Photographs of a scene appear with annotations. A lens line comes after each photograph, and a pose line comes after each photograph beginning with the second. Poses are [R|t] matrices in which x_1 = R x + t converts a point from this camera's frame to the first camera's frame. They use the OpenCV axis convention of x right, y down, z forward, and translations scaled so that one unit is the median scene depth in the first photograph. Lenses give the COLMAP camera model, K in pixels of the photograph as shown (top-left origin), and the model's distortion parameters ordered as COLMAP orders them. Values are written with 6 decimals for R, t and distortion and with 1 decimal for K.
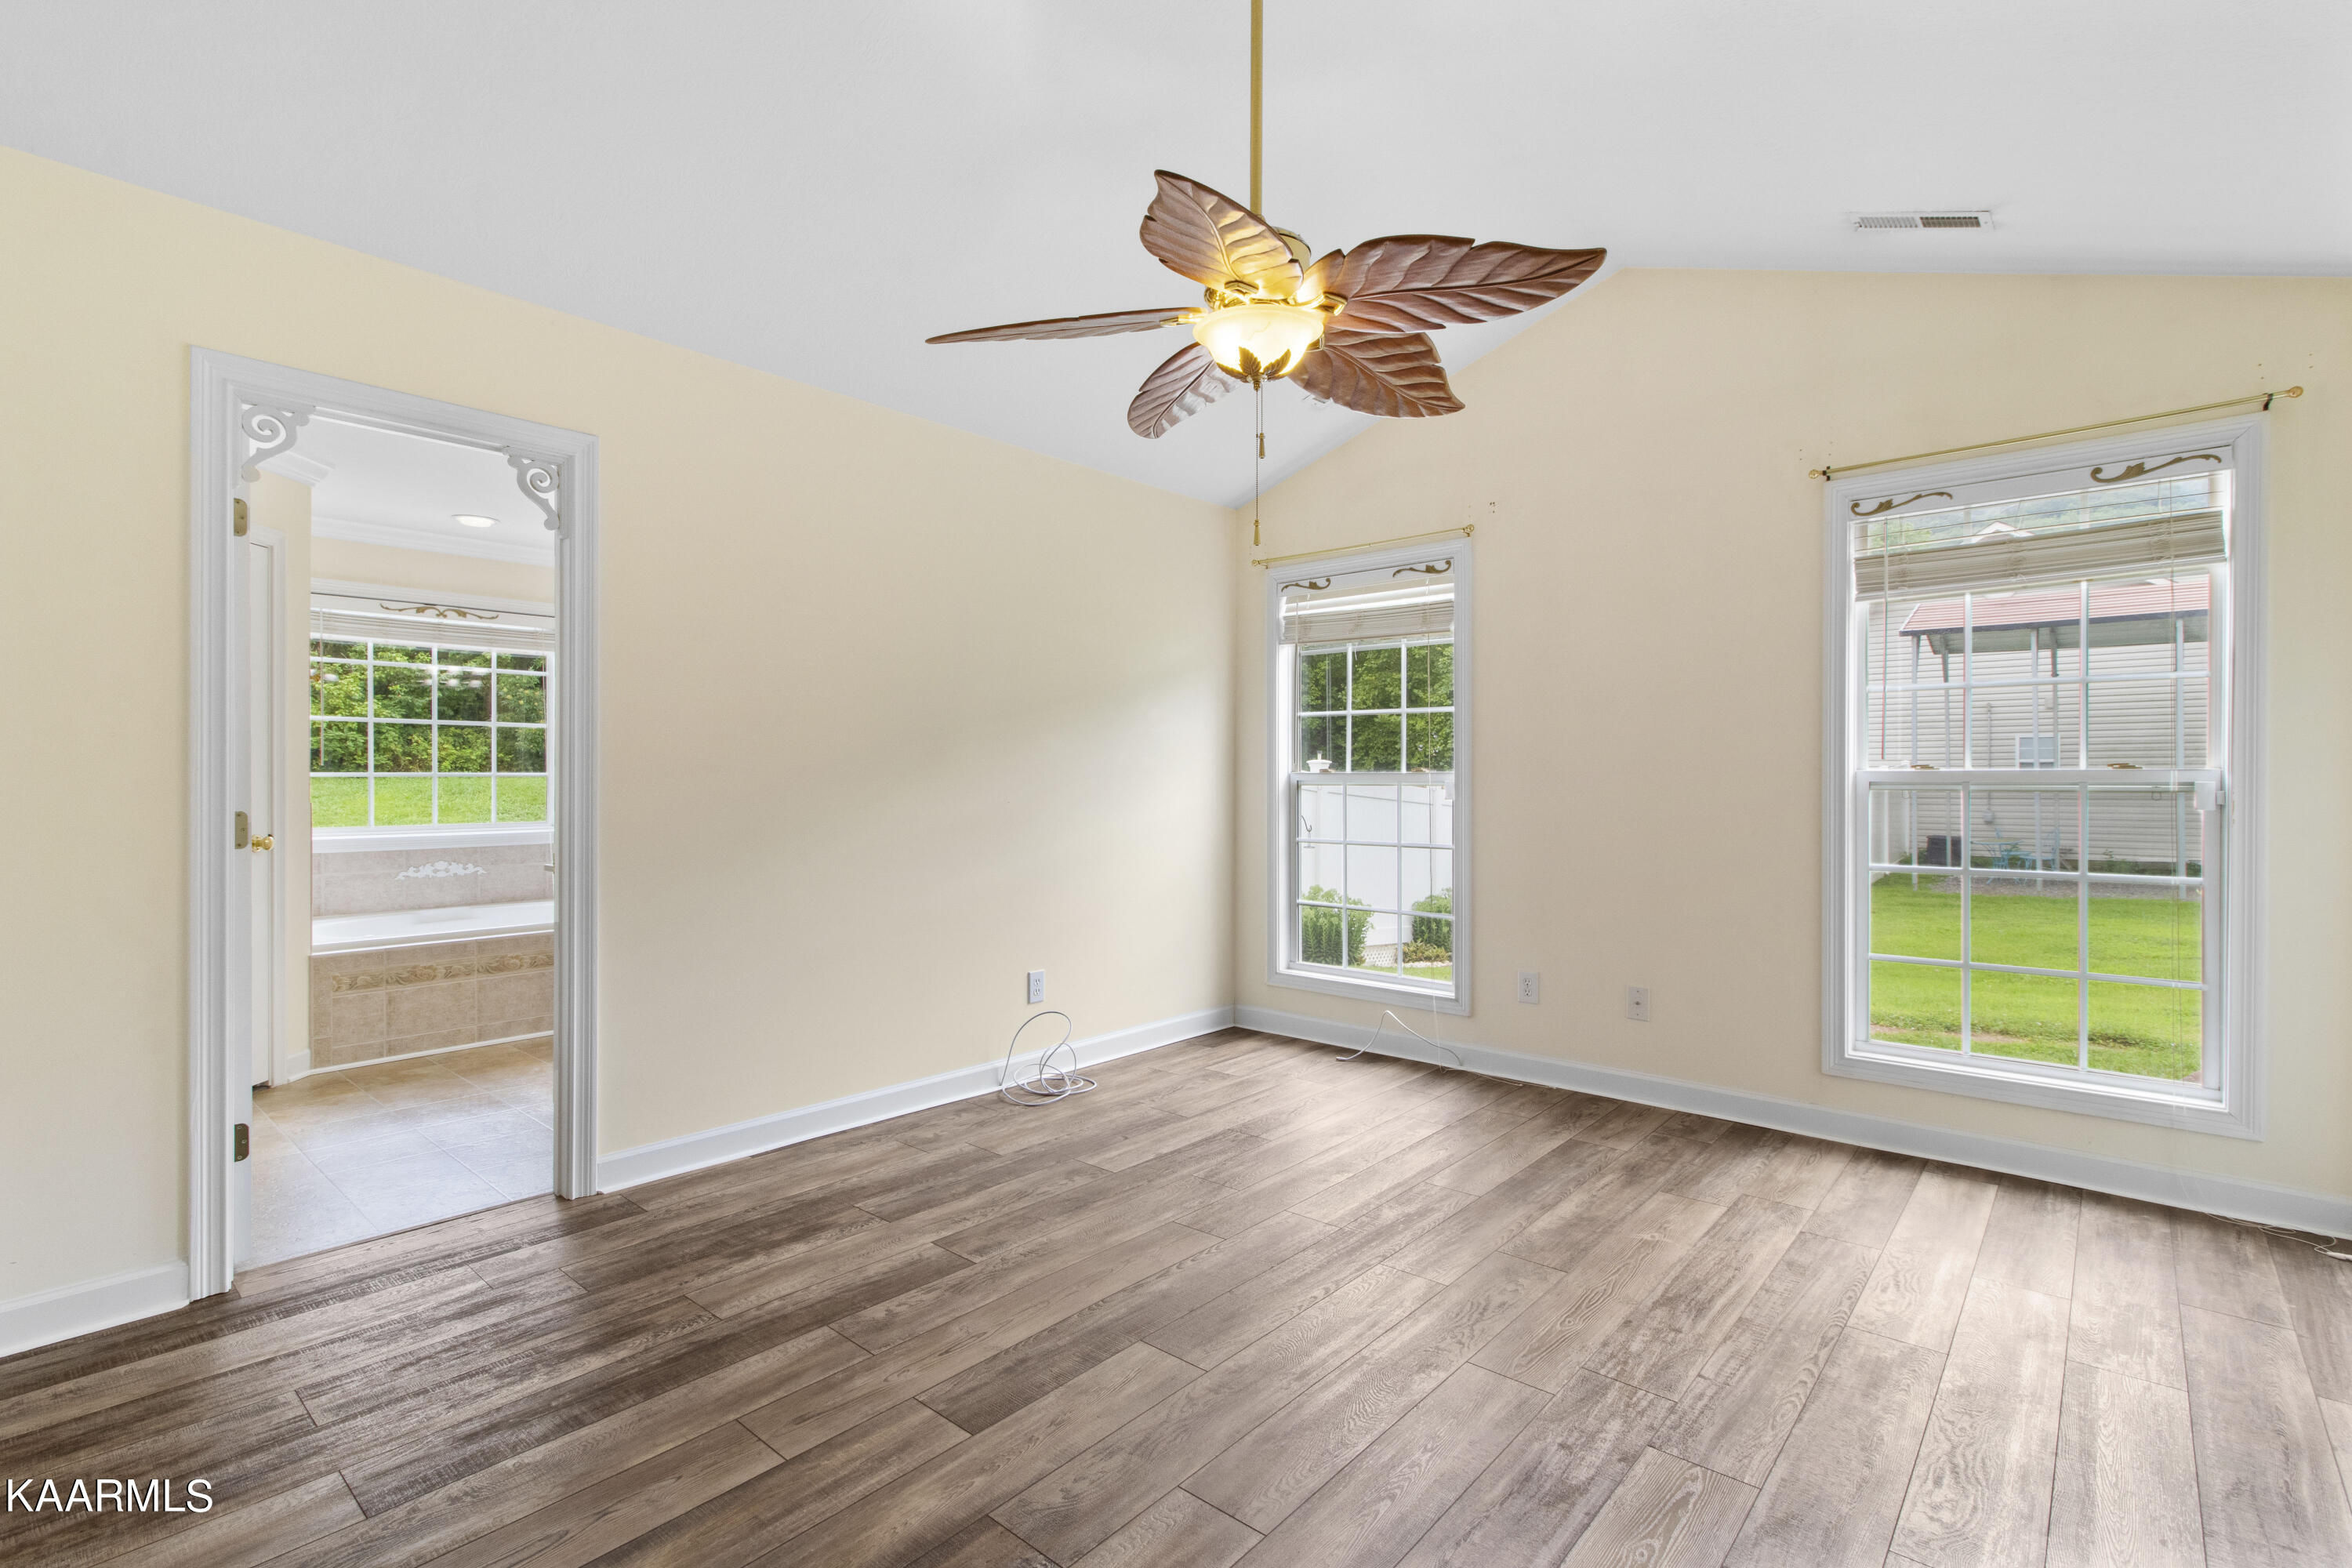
lens RADIAL K [[1073.8, 0, 1170.6], [0, 1073.8, 783.0], [0, 0, 1]] dist [-0.015014, -0.000116]
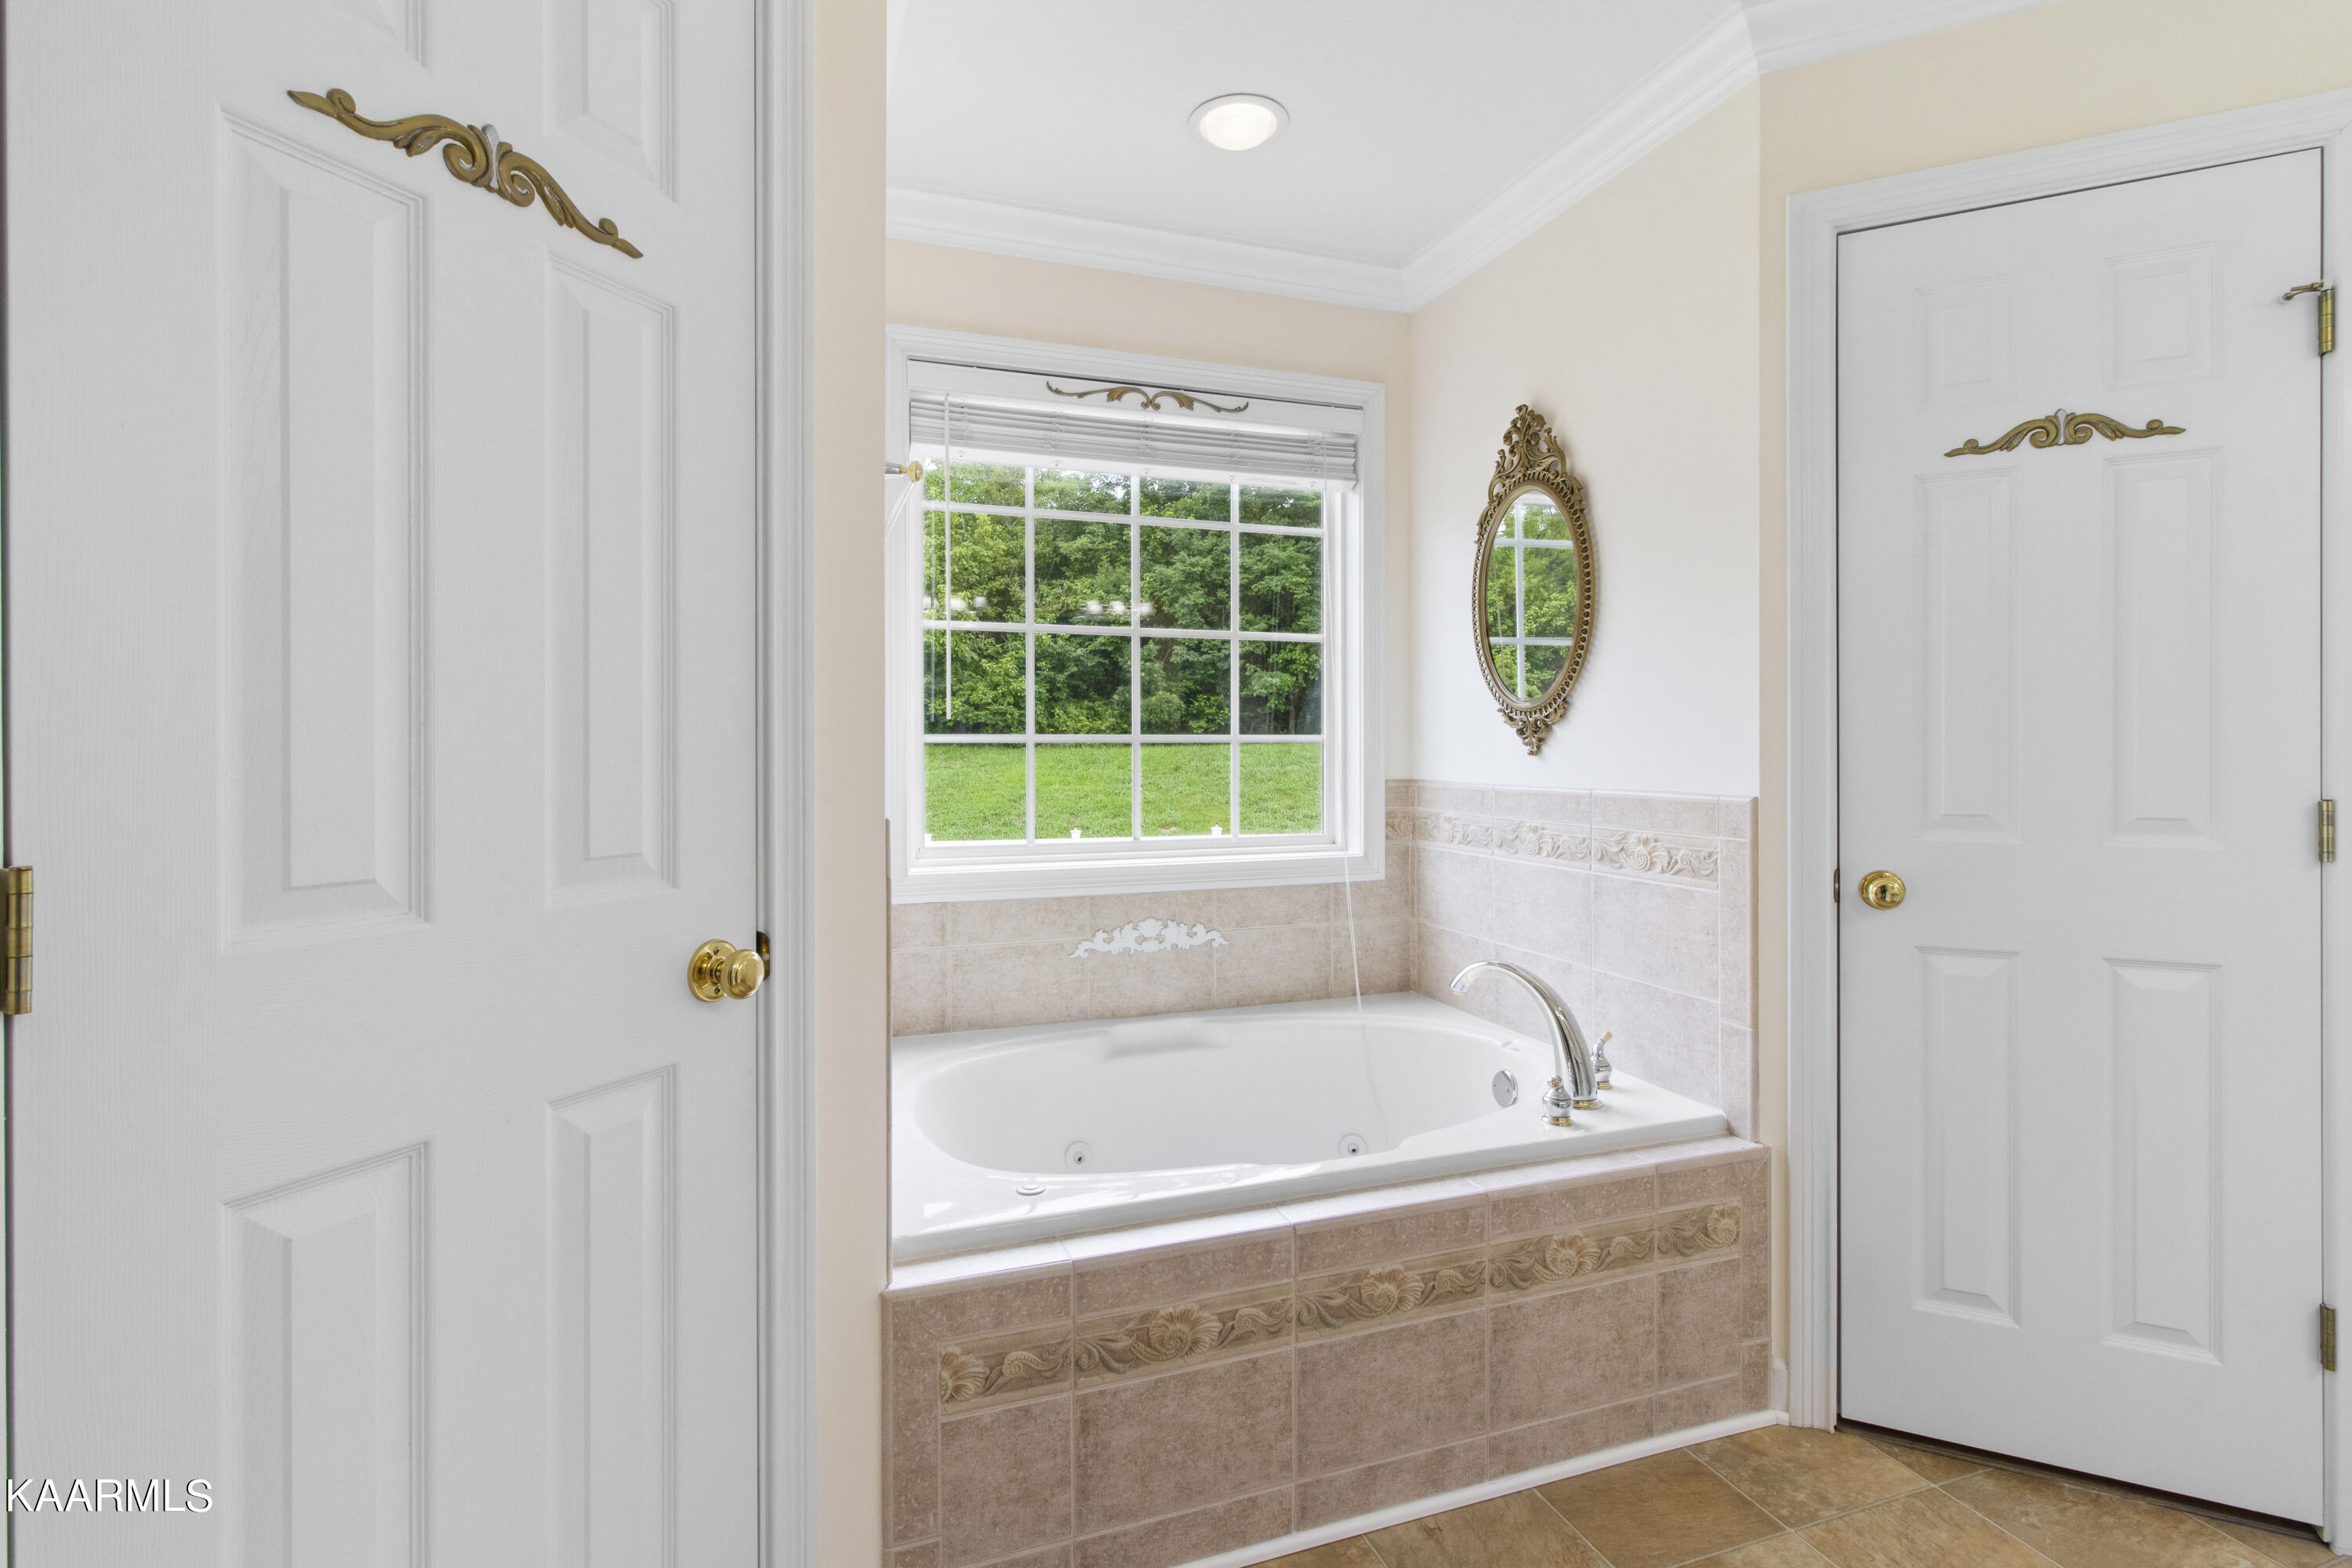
lens RADIAL K [[1073.8, 0, 1172.7], [0, 1073.8, 765.3], [0, 0, 1]] dist [-0.015014, -0.000116]
pose [[0.874753, 0.005071, -0.484542, -0.490191], [0.001059, 0.999923, 0.012378, -0.002645], [0.484567, -0.011341, 0.874681, 0.646593]]
